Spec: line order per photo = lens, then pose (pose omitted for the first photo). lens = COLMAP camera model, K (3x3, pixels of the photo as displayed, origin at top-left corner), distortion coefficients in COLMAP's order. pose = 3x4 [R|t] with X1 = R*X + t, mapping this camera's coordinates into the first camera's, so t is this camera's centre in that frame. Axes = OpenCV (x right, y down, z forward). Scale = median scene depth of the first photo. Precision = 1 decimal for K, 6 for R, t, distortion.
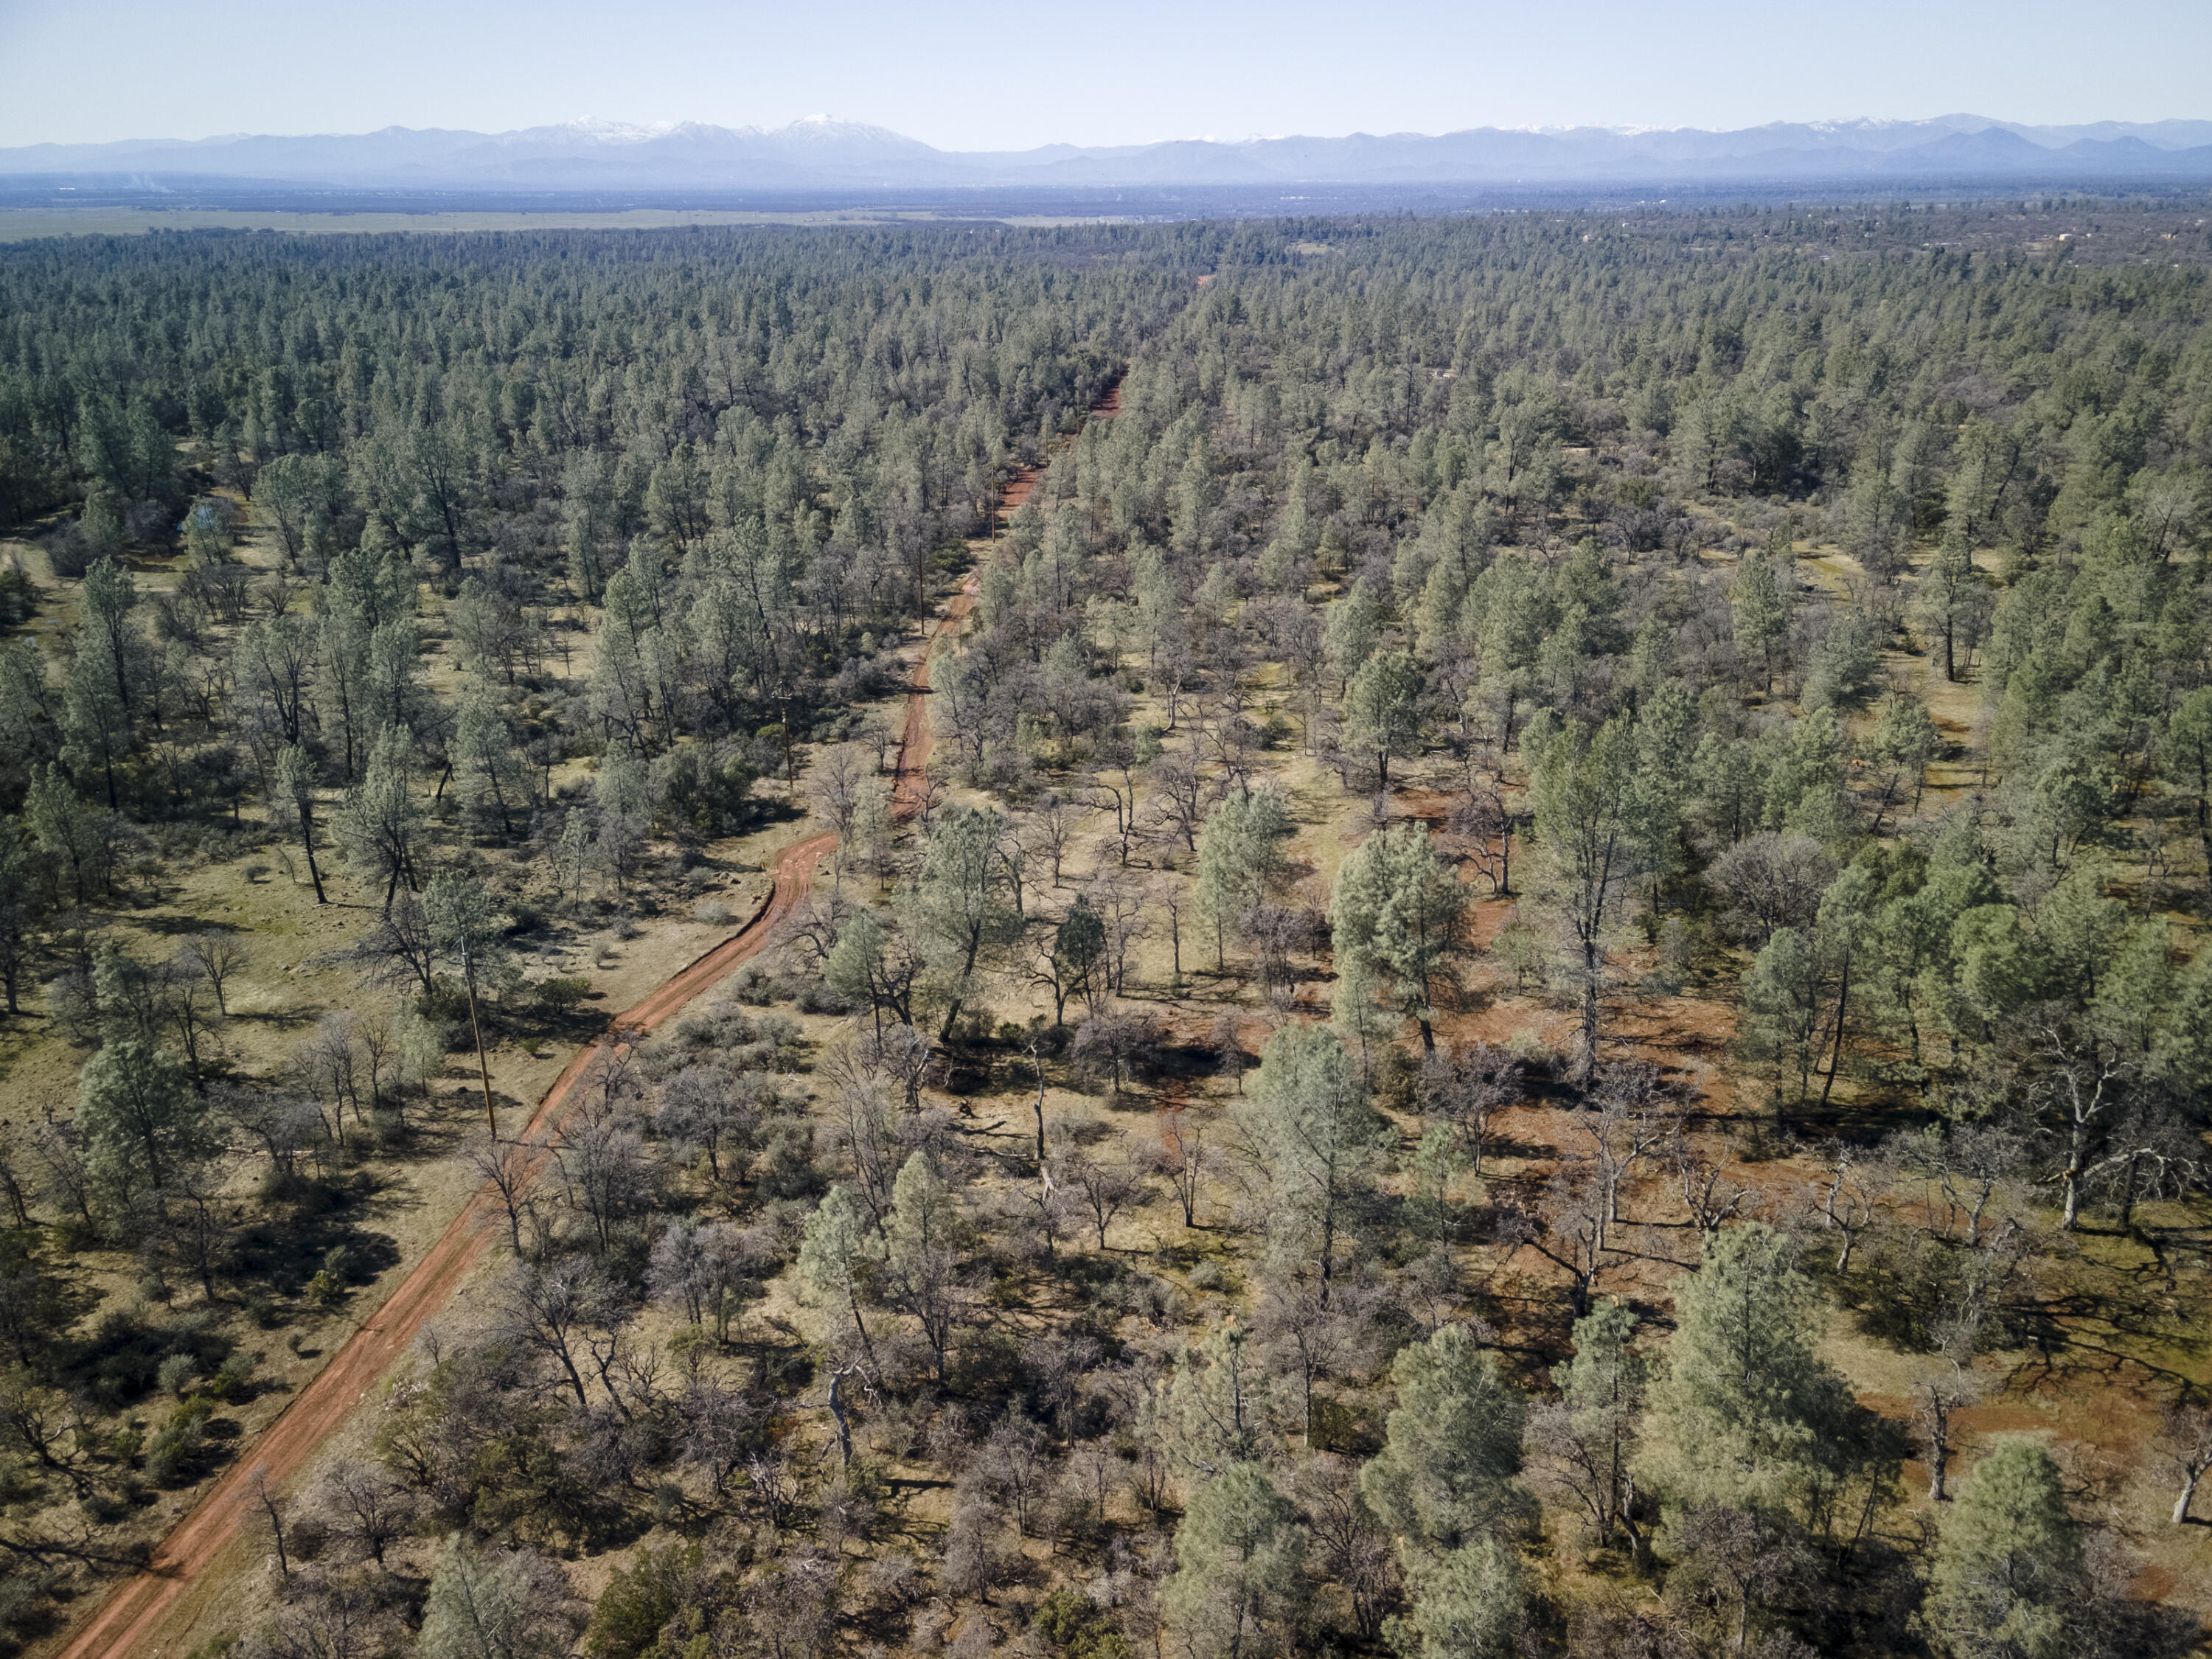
lens RADIAL K [[1609.8, 0, 1091.6], [0, 1609.8, 834.1], [0, 0, 1]] dist [0.012625, 0.057554]
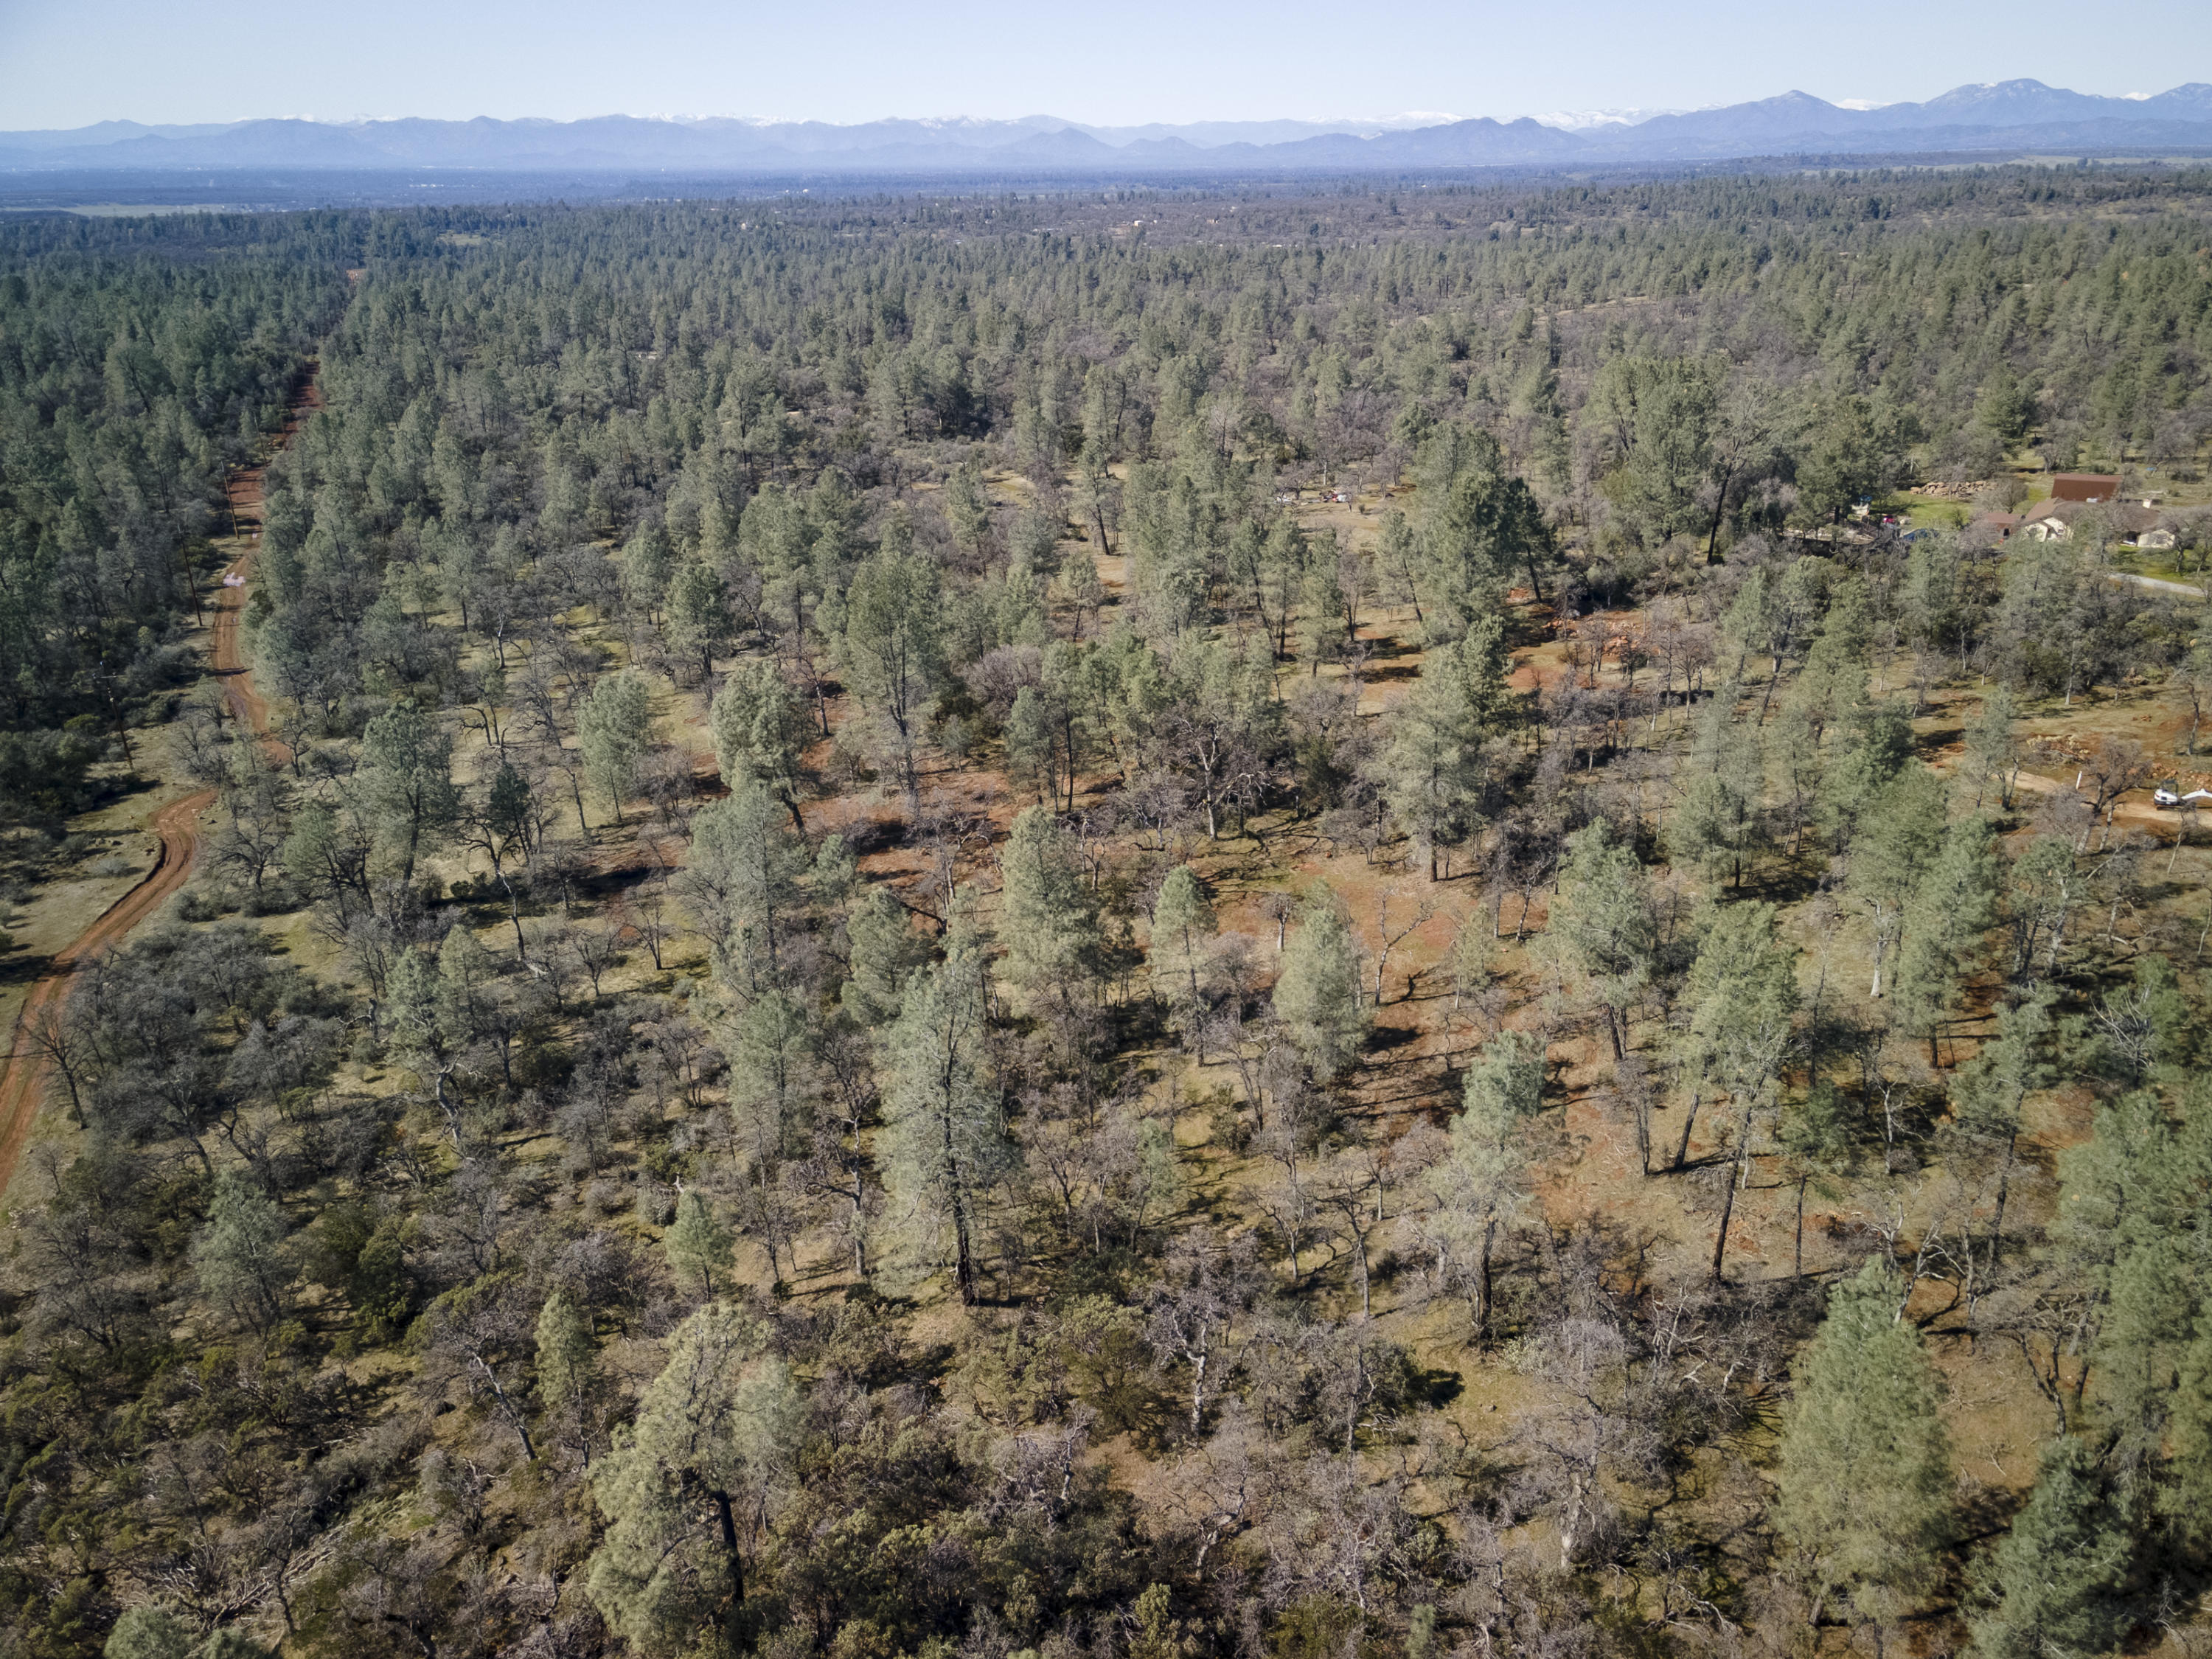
lens RADIAL K [[1609.8, 0, 1091.6], [0, 1609.8, 834.1], [0, 0, 1]] dist [0.012625, 0.057554]
pose [[0.886669, -0.181363, 0.425352, -0.054368], [0.178838, 0.982791, 0.046249, 0.043989], [-0.426420, 0.035061, 0.903845, -0.114416]]
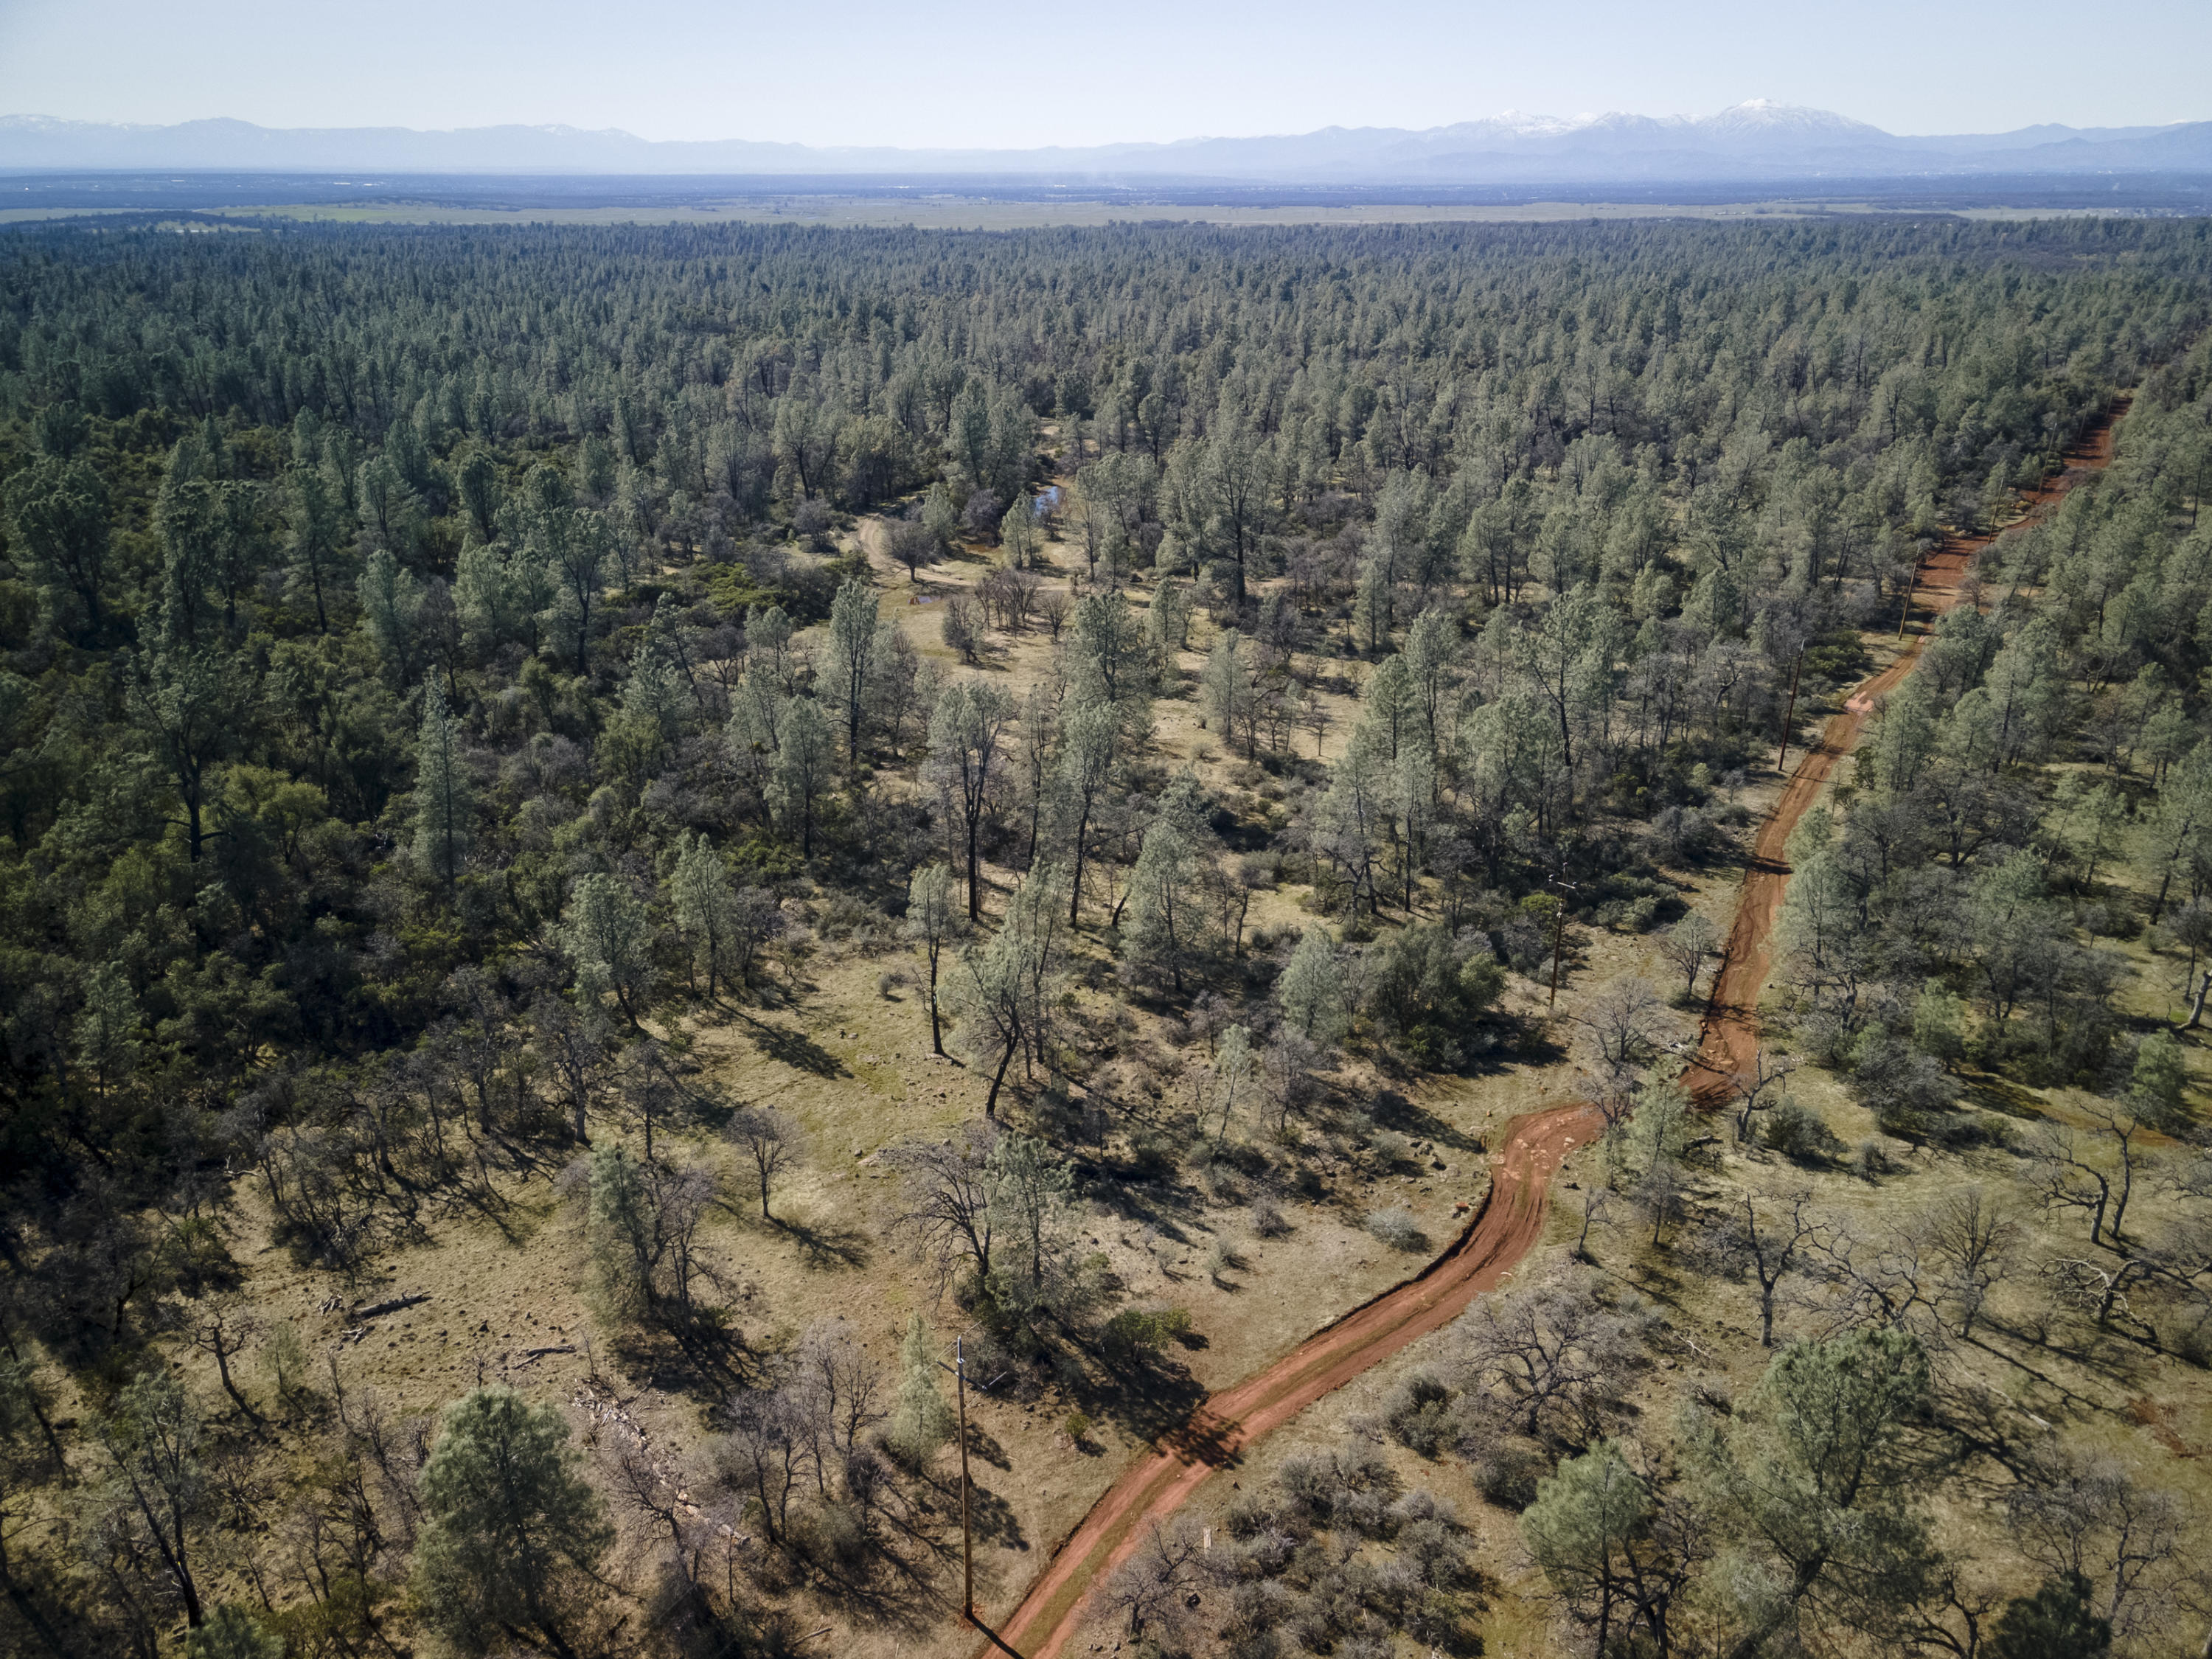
lens RADIAL K [[1611.2, 0, 1088.0], [0, 1611.2, 830.2], [0, 0, 1]] dist [0.031189, 0.013281]
pose [[0.872286, 0.188278, -0.451296, -0.032775], [-0.187808, 0.981113, 0.046310, -0.057987], [0.451492, 0.044362, 0.891172, 0.152133]]
